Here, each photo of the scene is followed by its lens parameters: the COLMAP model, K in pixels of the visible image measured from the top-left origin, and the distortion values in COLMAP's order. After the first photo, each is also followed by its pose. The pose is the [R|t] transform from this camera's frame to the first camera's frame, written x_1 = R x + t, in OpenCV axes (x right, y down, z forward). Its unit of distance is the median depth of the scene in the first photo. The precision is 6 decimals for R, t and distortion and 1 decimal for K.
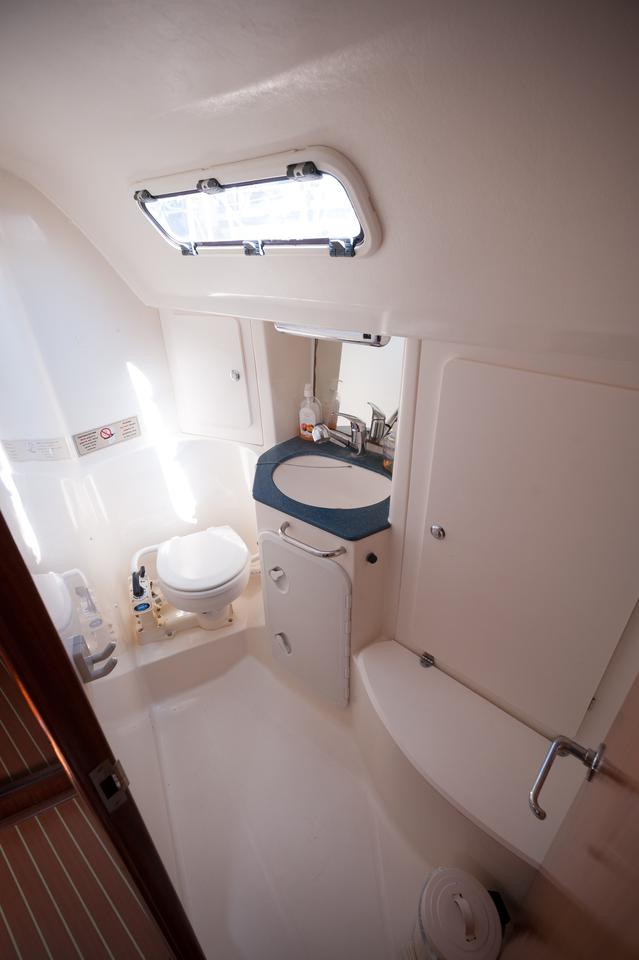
lens RADIAL K [[471.4, 0, 321.1], [0, 471.4, 480.6], [0, 0, 1]] dist [0.015332, -0.000749]
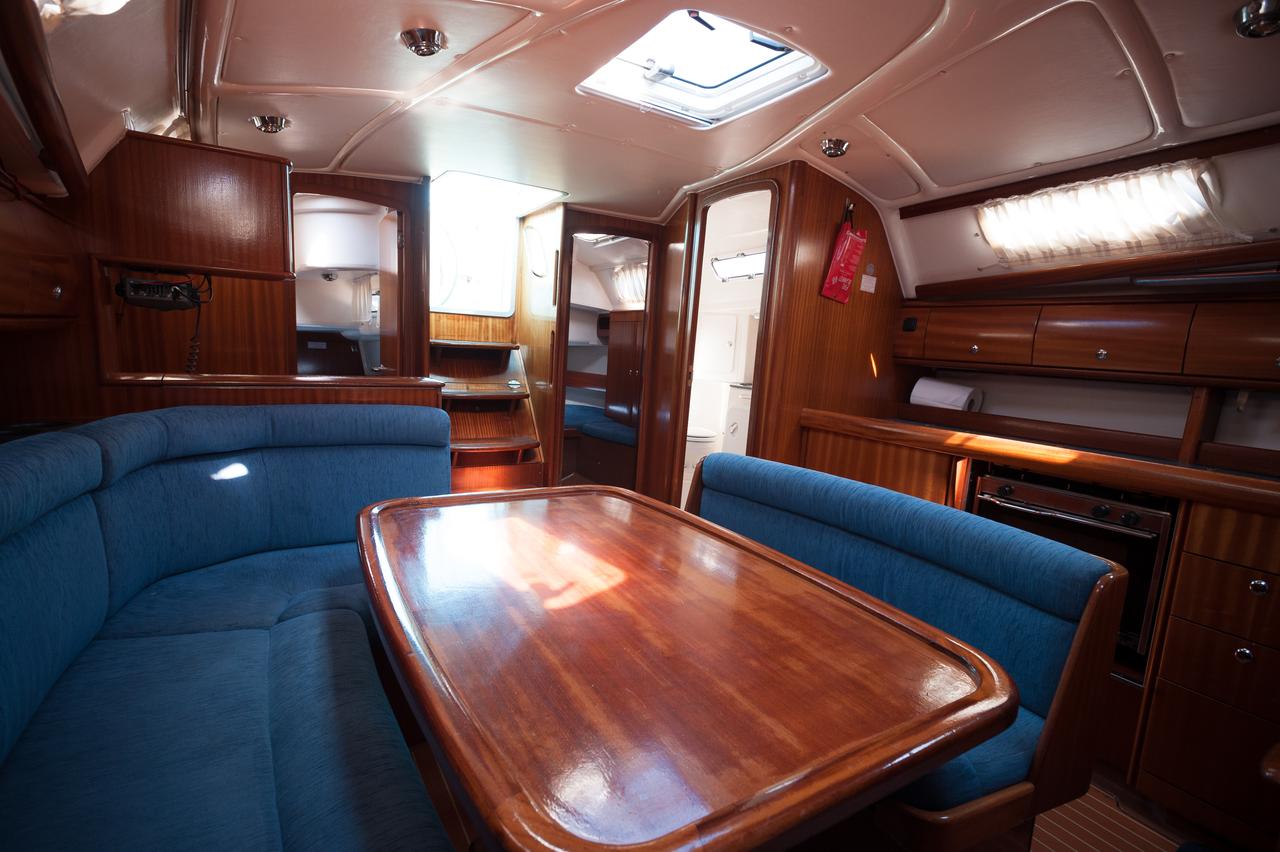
lens RADIAL K [[628.5, 0, 639.8], [0, 628.5, 429.6], [0, 0, 1]] dist [0.015332, -0.000749]
pose [[0.951576, 0.146445, -0.270290, 0.315641], [-0.229864, 0.922768, -0.309293, 1.413663], [0.204121, 0.356446, 0.911746, -1.896384]]
